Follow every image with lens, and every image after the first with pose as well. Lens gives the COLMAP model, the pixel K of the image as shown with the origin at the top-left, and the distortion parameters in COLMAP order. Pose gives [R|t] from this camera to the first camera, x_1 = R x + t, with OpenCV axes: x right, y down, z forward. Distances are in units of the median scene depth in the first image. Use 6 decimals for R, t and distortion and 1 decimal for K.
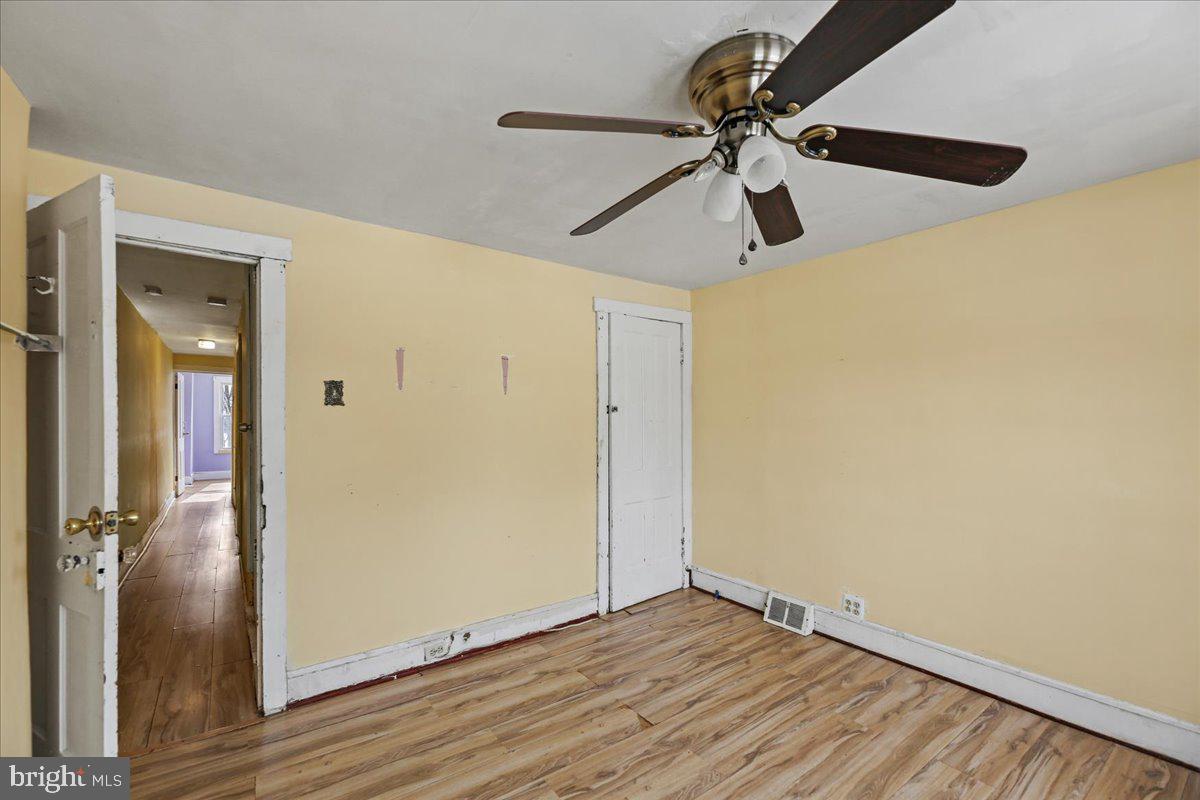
lens RADIAL K [[497.4, 0, 583.8], [0, 497.4, 419.0], [0, 0, 1]] dist [-0.010444, -0.000576]
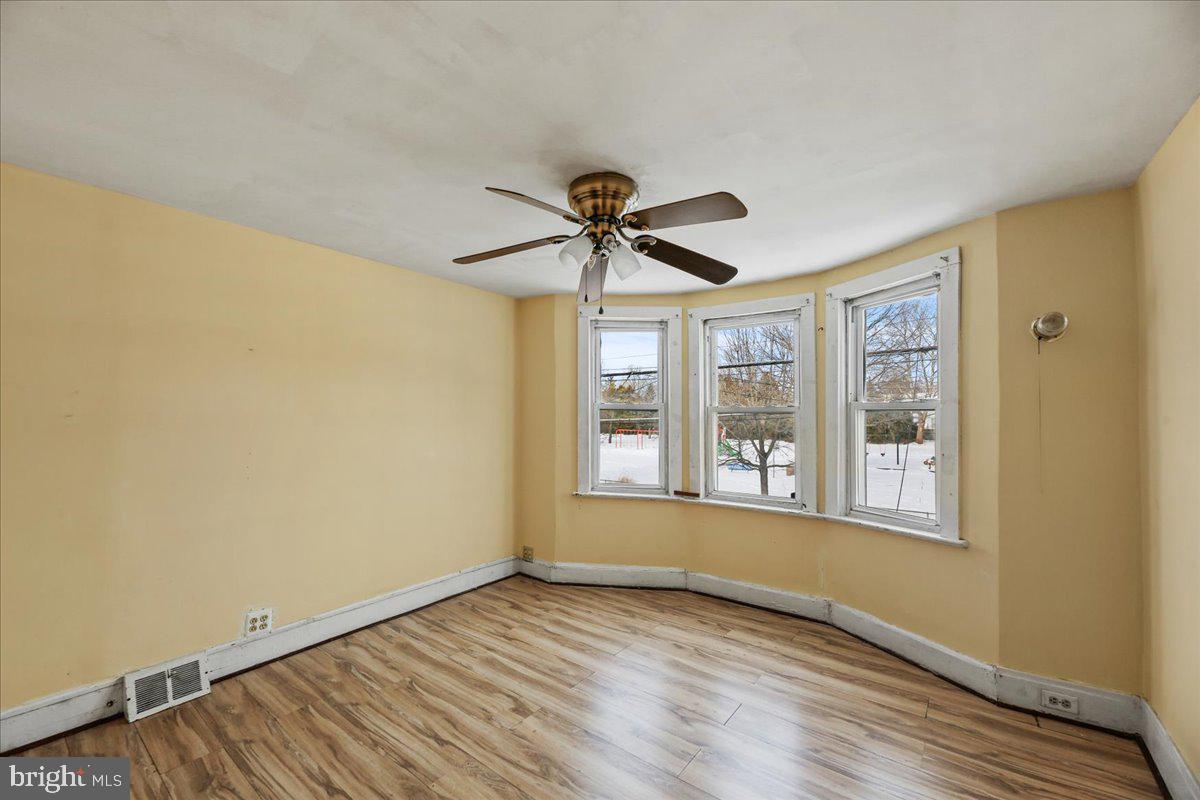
lens RADIAL K [[497.4, 0, 599.0], [0, 497.4, 403.7], [0, 0, 1]] dist [-0.010444, -0.000576]
pose [[-0.314175, 0.017934, 0.949196, -0.622869], [0.004537, 0.999838, -0.017390, -0.004554], [-0.949354, -0.001157, -0.314205, 0.829776]]
